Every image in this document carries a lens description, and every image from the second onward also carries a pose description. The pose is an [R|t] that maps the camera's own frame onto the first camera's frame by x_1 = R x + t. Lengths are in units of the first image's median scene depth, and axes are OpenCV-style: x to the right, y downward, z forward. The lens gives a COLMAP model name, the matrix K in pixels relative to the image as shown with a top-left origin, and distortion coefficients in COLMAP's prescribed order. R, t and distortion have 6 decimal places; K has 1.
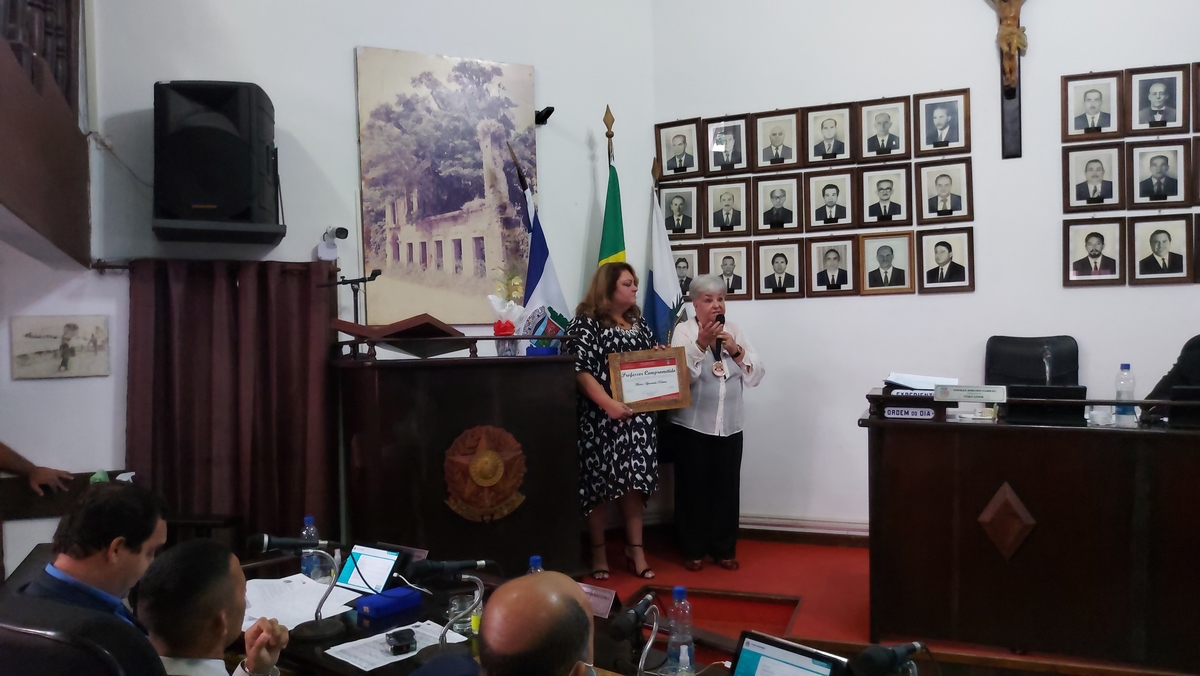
lens RADIAL K [[861.0, 0, 606.6], [0, 861.0, 356.7], [0, 0, 1]] dist [0.078963, -0.119914]
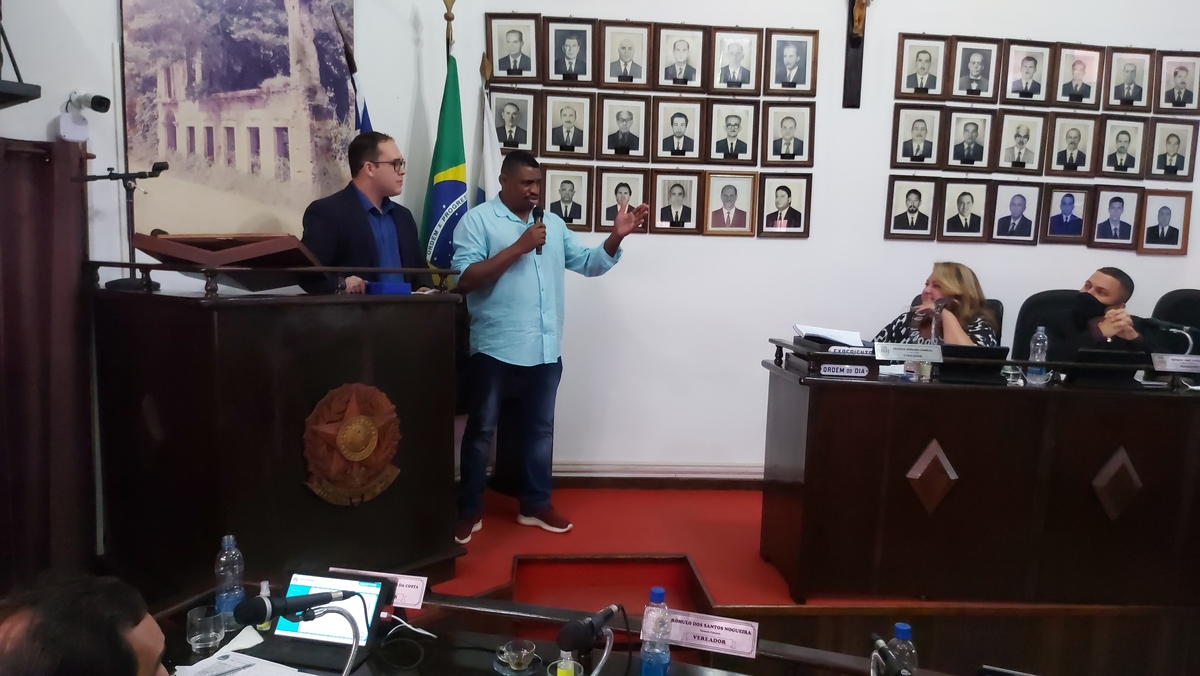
lens RADIAL K [[861.0, 0, 607.9], [0, 861.0, 356.7], [0, 0, 1]] dist [0.078963, -0.119914]
pose [[0.907637, -0.001273, 0.419753, -0.215531], [-0.041510, 0.994822, 0.092773, -0.021352], [-0.417698, -0.101628, 0.902884, 0.169476]]
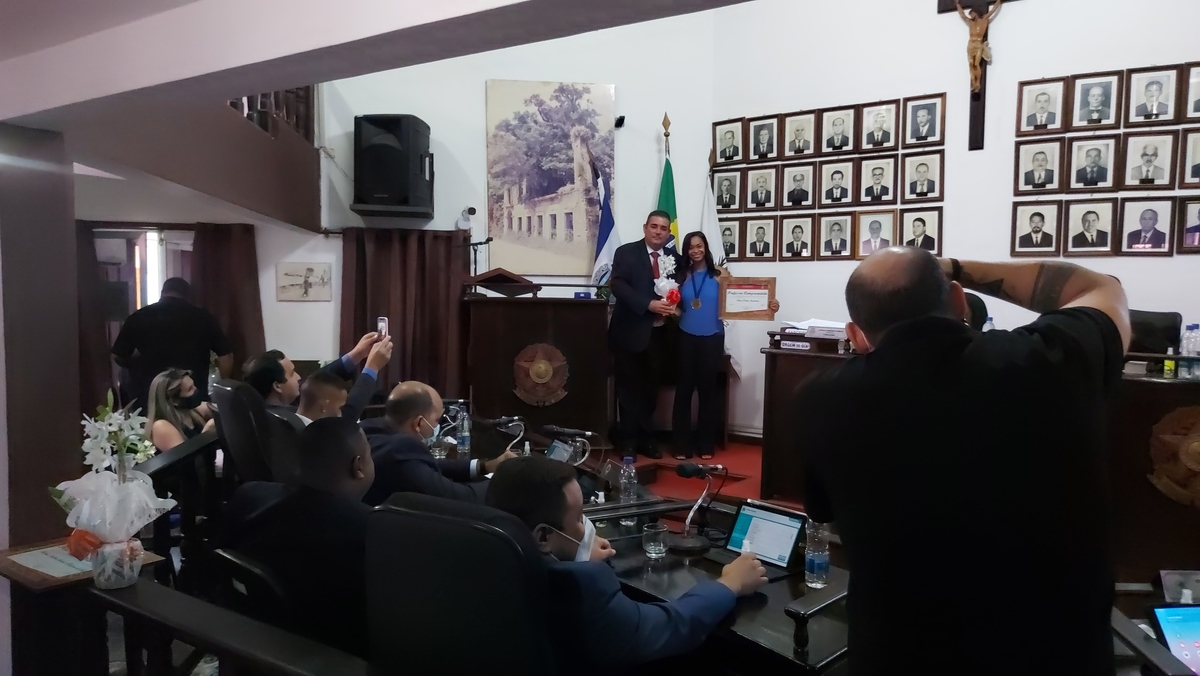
lens RADIAL K [[861.0, 0, 609.3], [0, 861.0, 356.8], [0, 0, 1]] dist [0.078963, -0.119914]
pose [[0.955635, 0.053725, -0.289612, 0.337355], [-0.036741, 0.997288, 0.063767, 0.002677], [0.292253, -0.050297, 0.955018, -0.329126]]
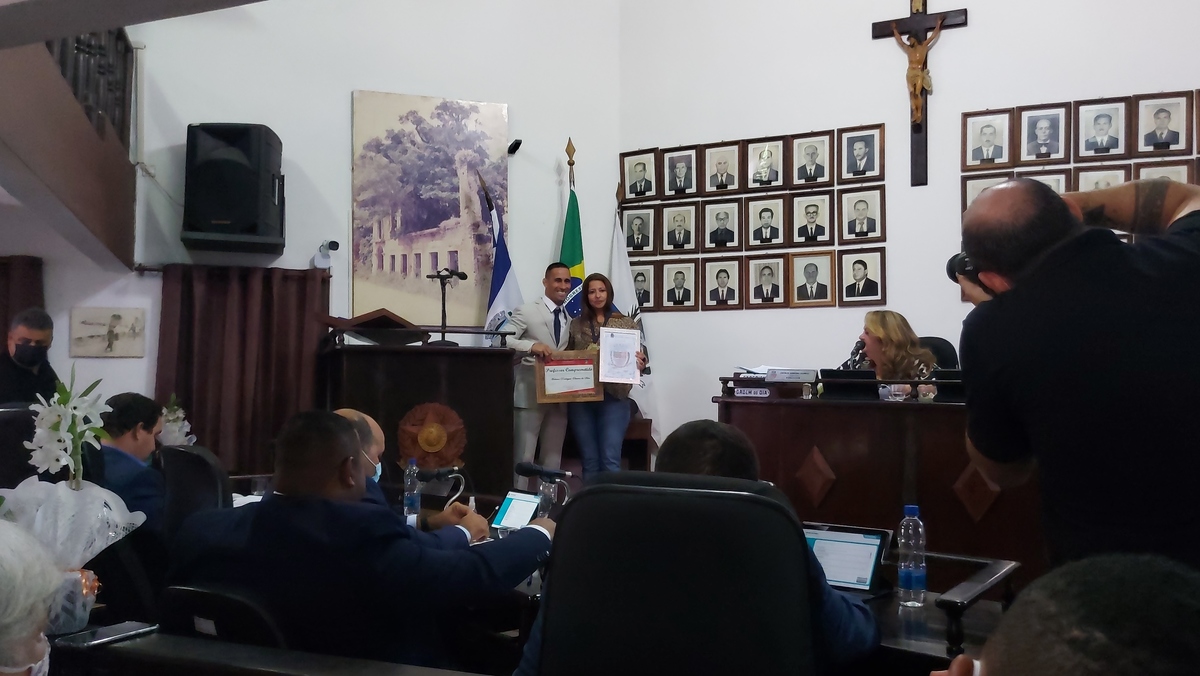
lens RADIAL K [[1038.5, 0, 609.5], [0, 1038.5, 365.6], [0, 0, 1]] dist [0.105700, -0.201382]
pose [[0.993345, 0.023574, -0.112741, 0.224811], [-0.028252, 0.998797, -0.040072, 0.065793], [0.111661, 0.042990, 0.992816, -0.360456]]
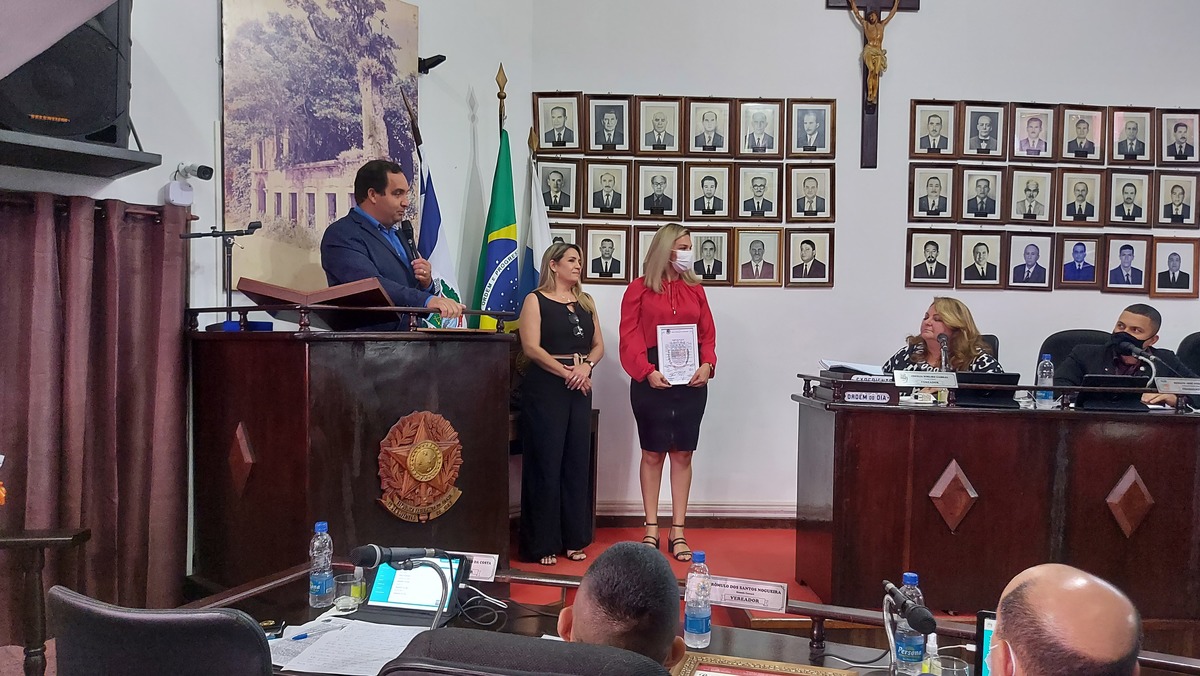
lens RADIAL K [[861.0, 0, 608.3], [0, 861.0, 360.6], [0, 0, 1]] dist [0.078963, -0.119914]
pose [[0.923723, 0.020515, 0.382512, -0.249273], [-0.025715, 0.999633, 0.008488, 0.013827], [-0.382197, -0.017677, 0.923912, 0.105367]]
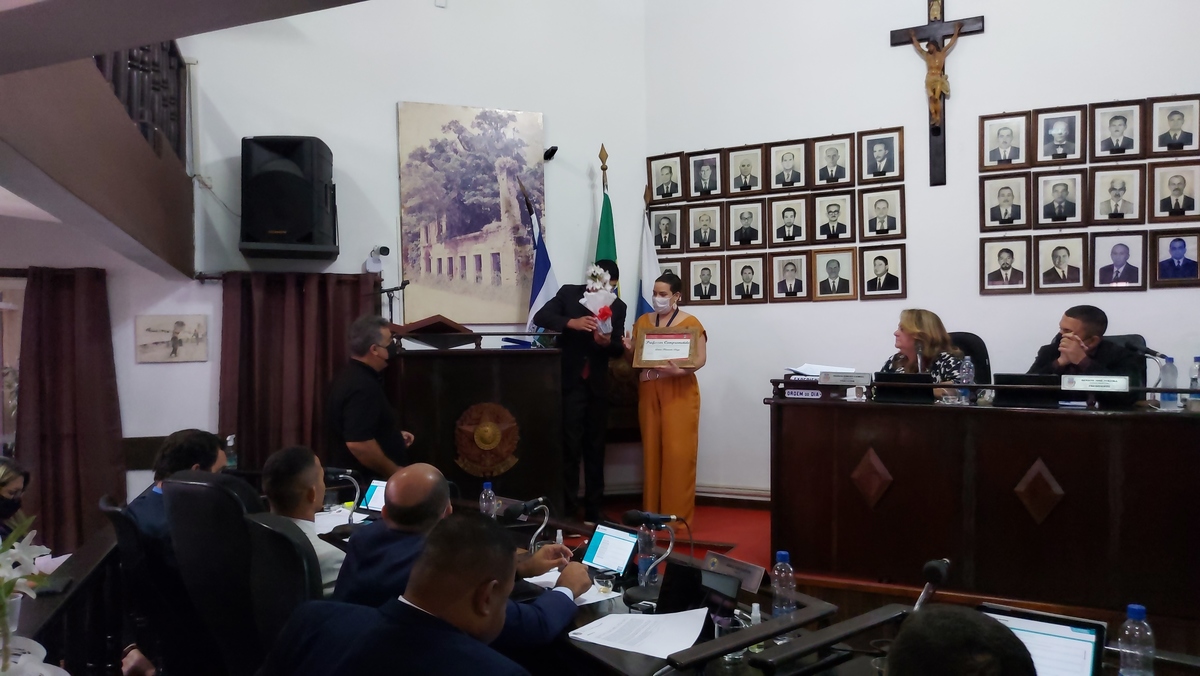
lens RADIAL K [[861.0, 0, 607.0], [0, 861.0, 359.3], [0, 0, 1]] dist [0.078963, -0.119914]
pose [[0.995673, 0.009084, -0.092484, 0.127630], [-0.009184, 0.999958, -0.000651, 0.012295], [0.092475, 0.001497, 0.995714, -0.212756]]
